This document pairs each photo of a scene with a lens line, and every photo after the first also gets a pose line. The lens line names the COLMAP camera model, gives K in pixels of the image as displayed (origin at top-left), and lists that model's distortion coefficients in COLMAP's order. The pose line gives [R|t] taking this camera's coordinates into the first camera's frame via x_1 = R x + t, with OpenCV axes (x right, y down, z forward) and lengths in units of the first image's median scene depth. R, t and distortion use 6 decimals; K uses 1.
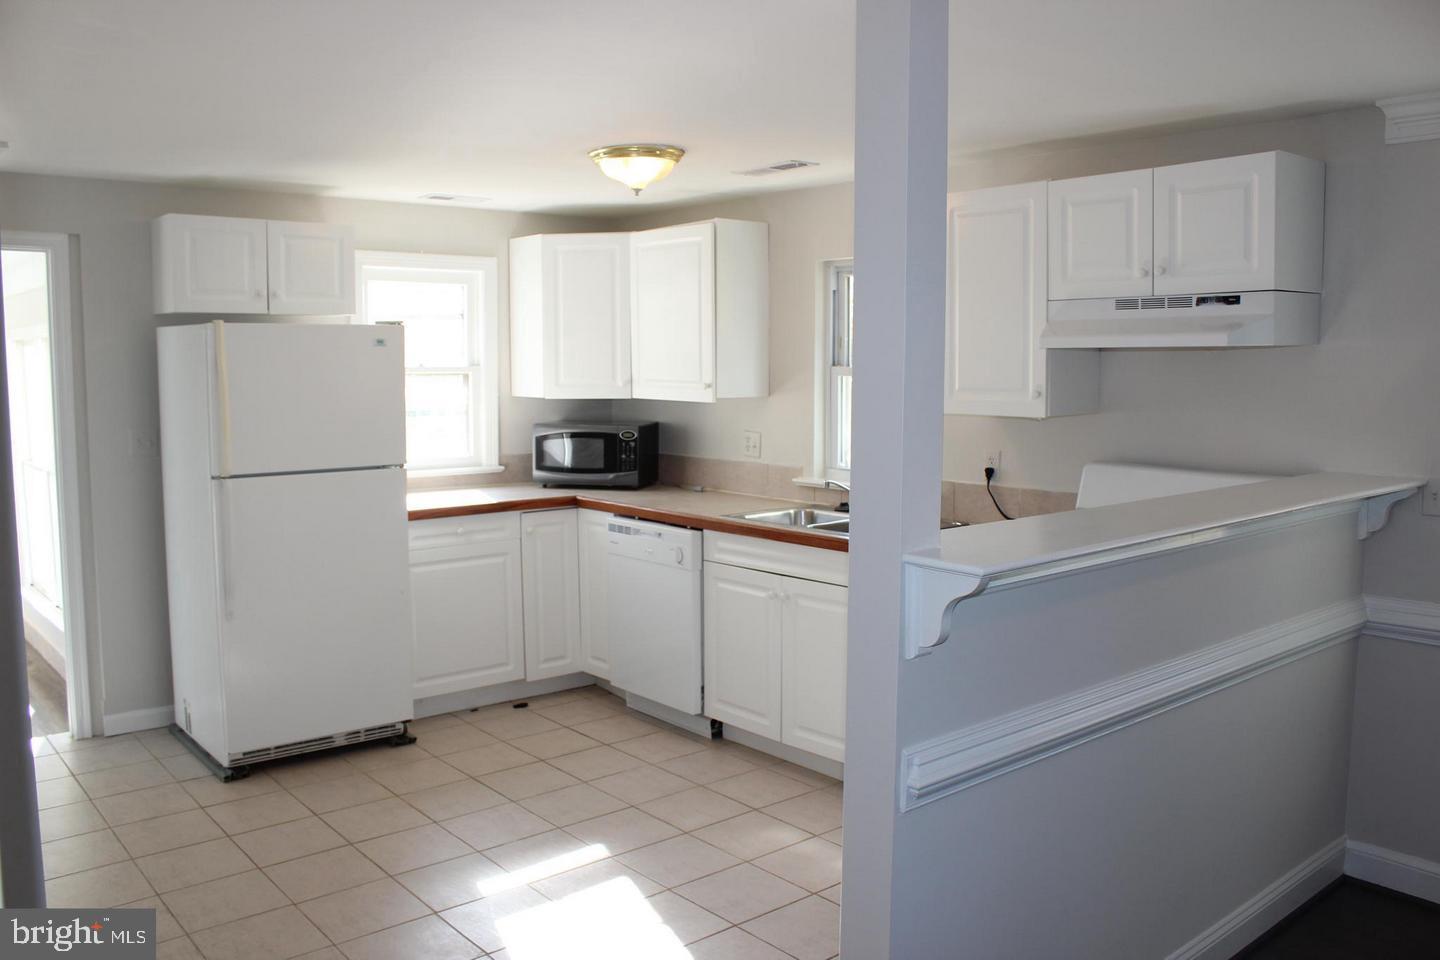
lens RADIAL K [[1178.5, 0, 720.0], [0, 1178.5, 480.0], [0, 0, 1]] dist [-0.149030, 0.001048]
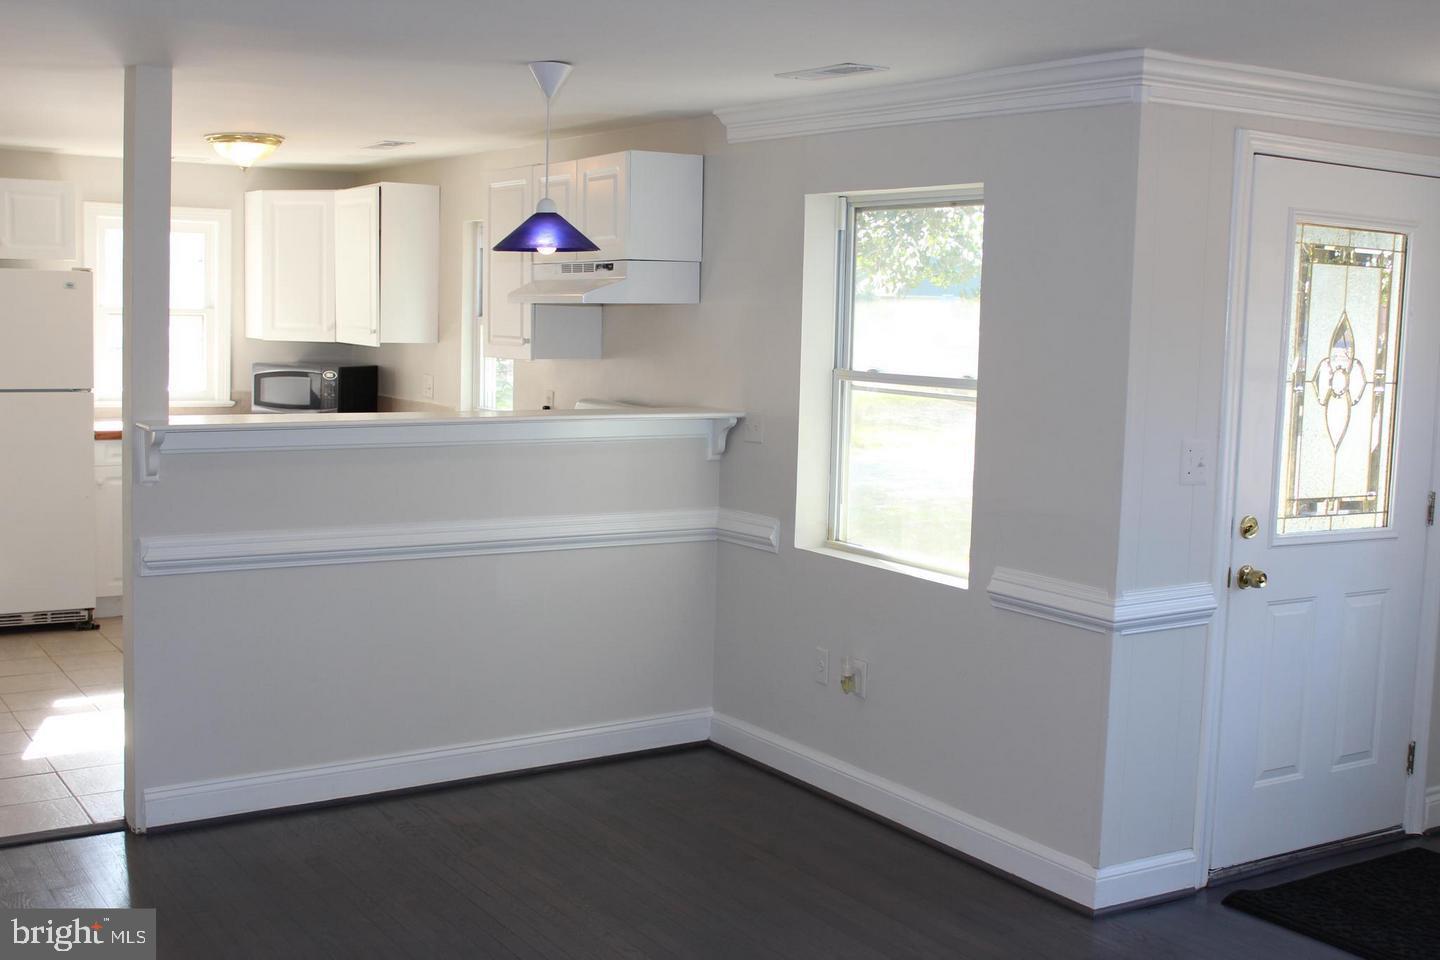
lens RADIAL K [[1666.3, 0, 720.0], [0, 1666.3, 480.0], [0, 0, 1]] dist [-0.068606, 0.031587]
pose [[0.990342, 0.040024, -0.132746, 0.516393], [-0.040095, 0.999194, 0.002140, 0.043612], [0.132724, 0.003204, 0.991148, -0.510001]]
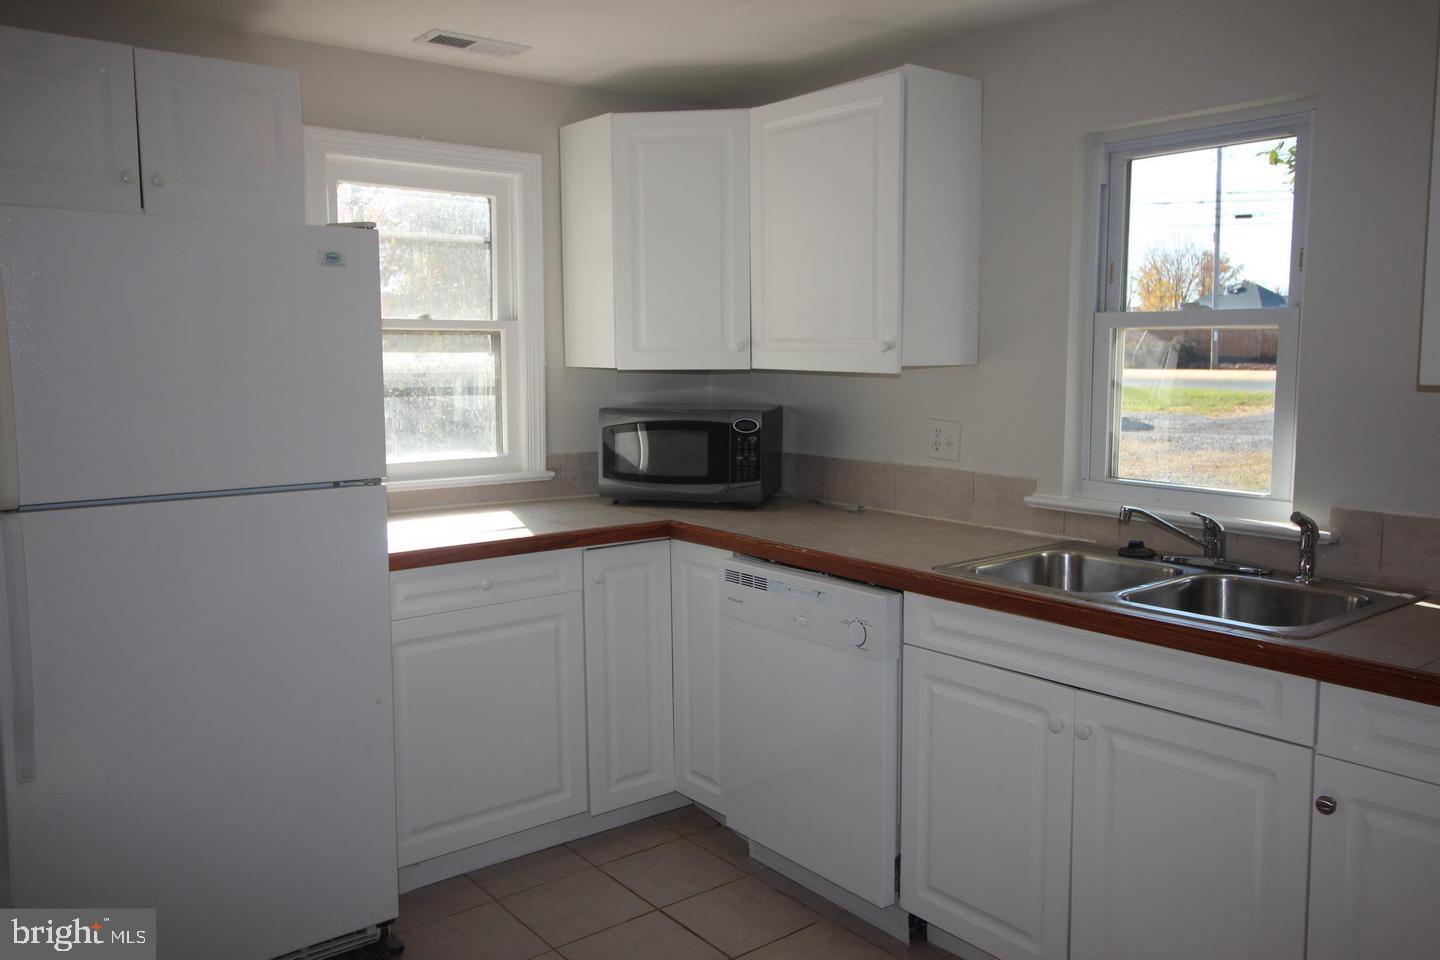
lens RADIAL K [[1114.9, 0, 720.0], [0, 1114.9, 480.0], [0, 0, 1]] dist [0.002850, 0.002674]
pose [[0.999668, 0.001127, -0.025760, -0.080702], [-0.000751, 0.999893, 0.014628, -0.018038], [0.025774, -0.014604, 0.999561, 0.403585]]
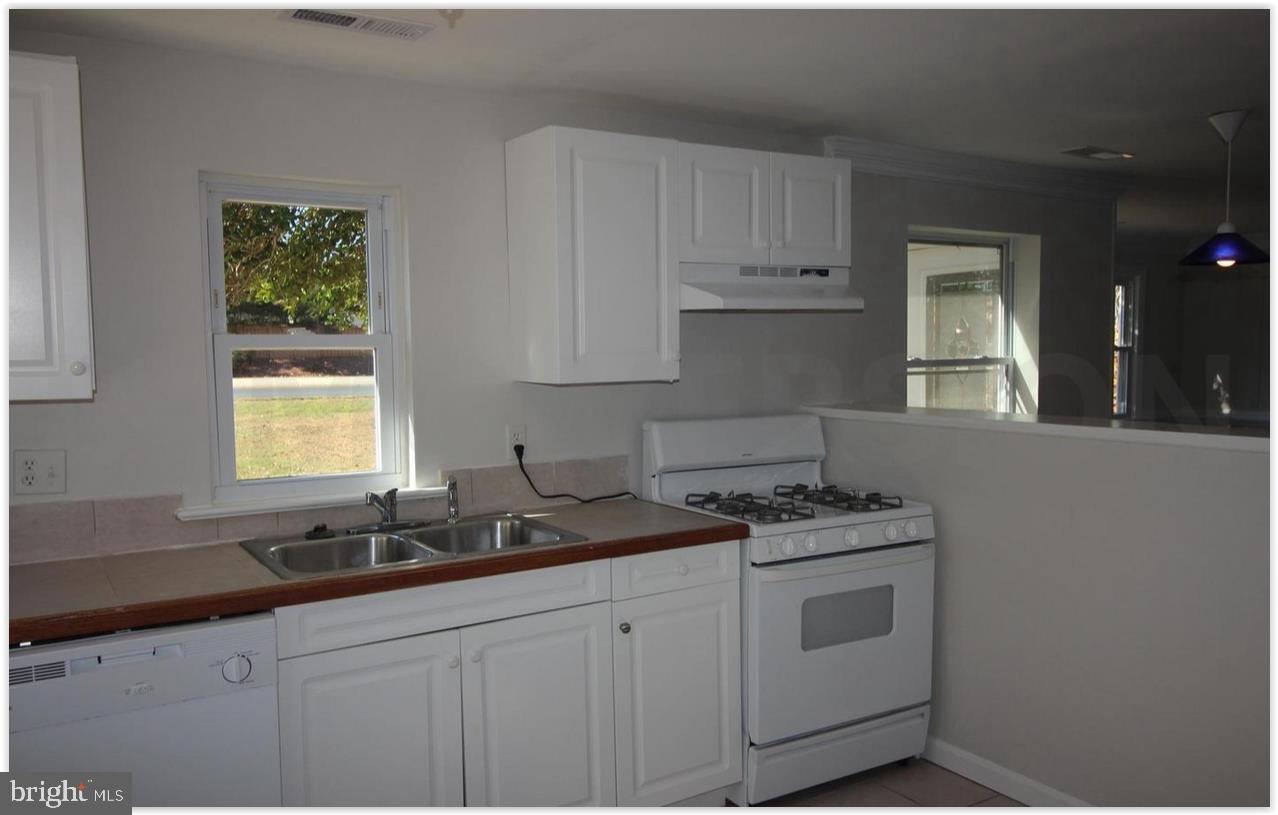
lens RADIAL K [[993.4, 0, 639.0], [0, 993.4, 407.5], [0, 0, 1]] dist [0.000983, 0.001295]
pose [[0.128097, -0.057604, 0.990087, -0.420293], [0.114007, 0.992549, 0.042997, -0.050445], [-0.985187, 0.107369, 0.133710, 0.669195]]
